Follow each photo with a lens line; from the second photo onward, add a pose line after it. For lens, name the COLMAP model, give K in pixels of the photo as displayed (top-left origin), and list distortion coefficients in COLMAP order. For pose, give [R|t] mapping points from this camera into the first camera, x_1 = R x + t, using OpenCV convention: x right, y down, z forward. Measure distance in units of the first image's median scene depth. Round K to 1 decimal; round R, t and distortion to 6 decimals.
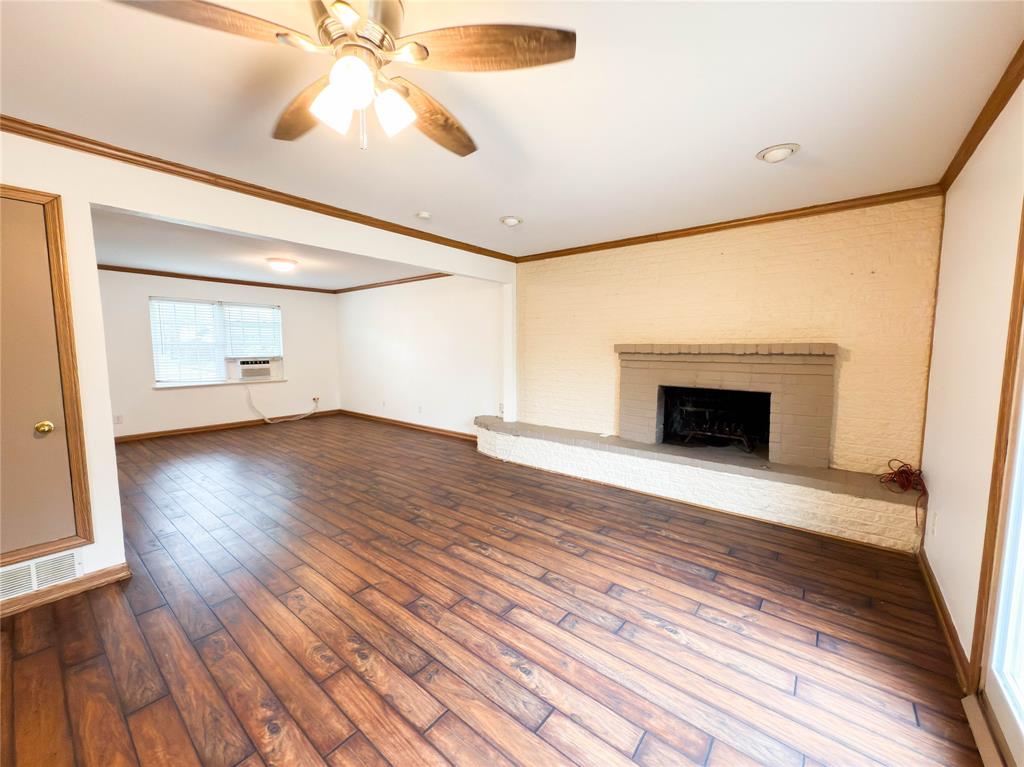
lens RADIAL K [[406.1, 0, 520.6], [0, 406.1, 378.6], [0, 0, 1]] dist [-0.002272, 0.001082]
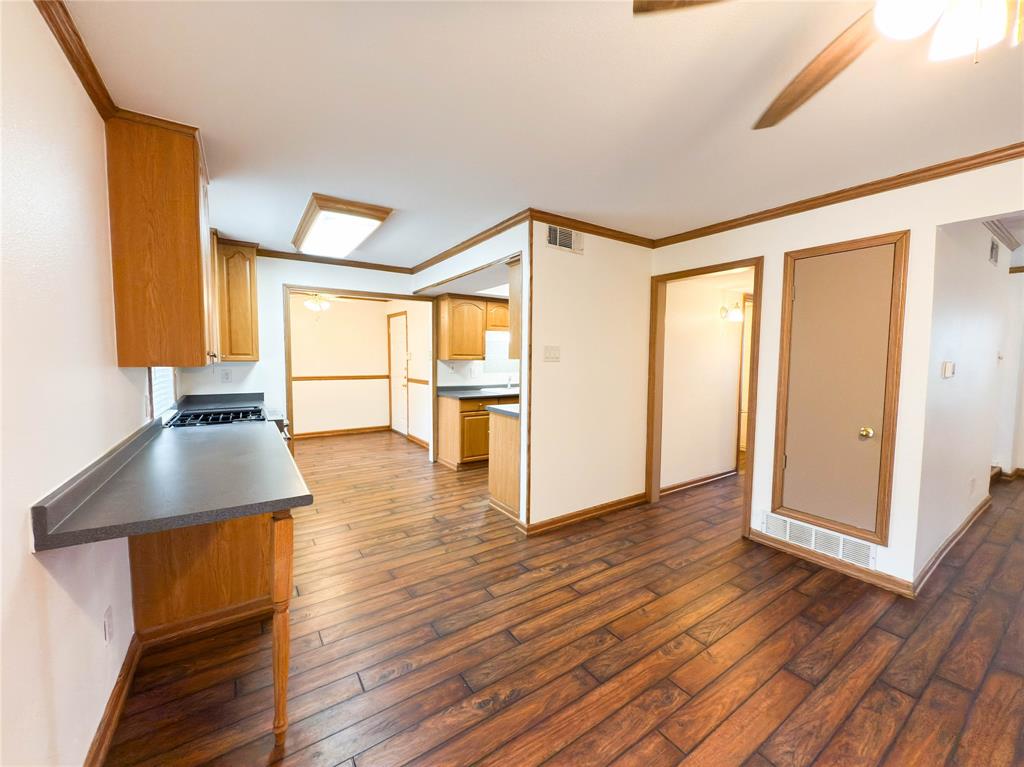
lens RADIAL K [[406.1, 0, 513.7], [0, 406.1, 385.3], [0, 0, 1]] dist [-0.002272, 0.001082]
pose [[-0.300204, 0.058586, -0.952074, 0.255888], [-0.092437, 0.991628, 0.090167, -0.028062], [0.949386, 0.115076, -0.292274, 0.332790]]
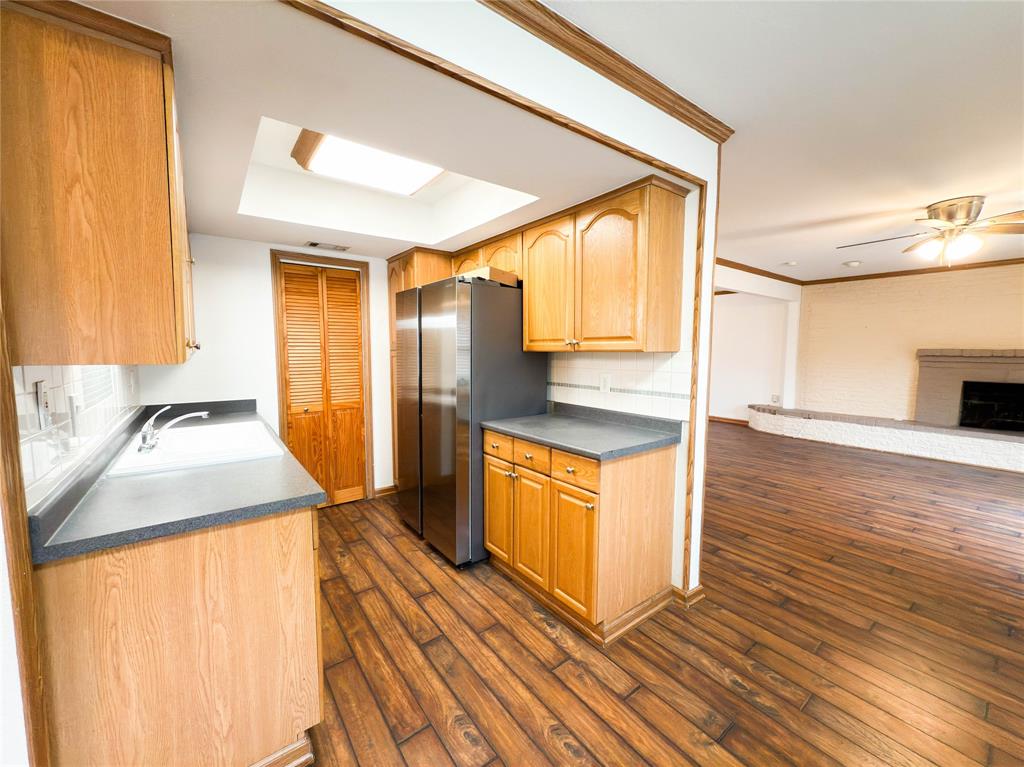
lens RADIAL K [[406.1, 0, 511.8], [0, 406.1, 384.4], [0, 0, 1]] dist [-0.002272, 0.001082]
pose [[0.968087, 0.022117, -0.249637, -1.361943], [-0.020702, 0.999751, 0.008293, 0.086504], [0.249758, -0.002860, 0.968304, -1.139202]]
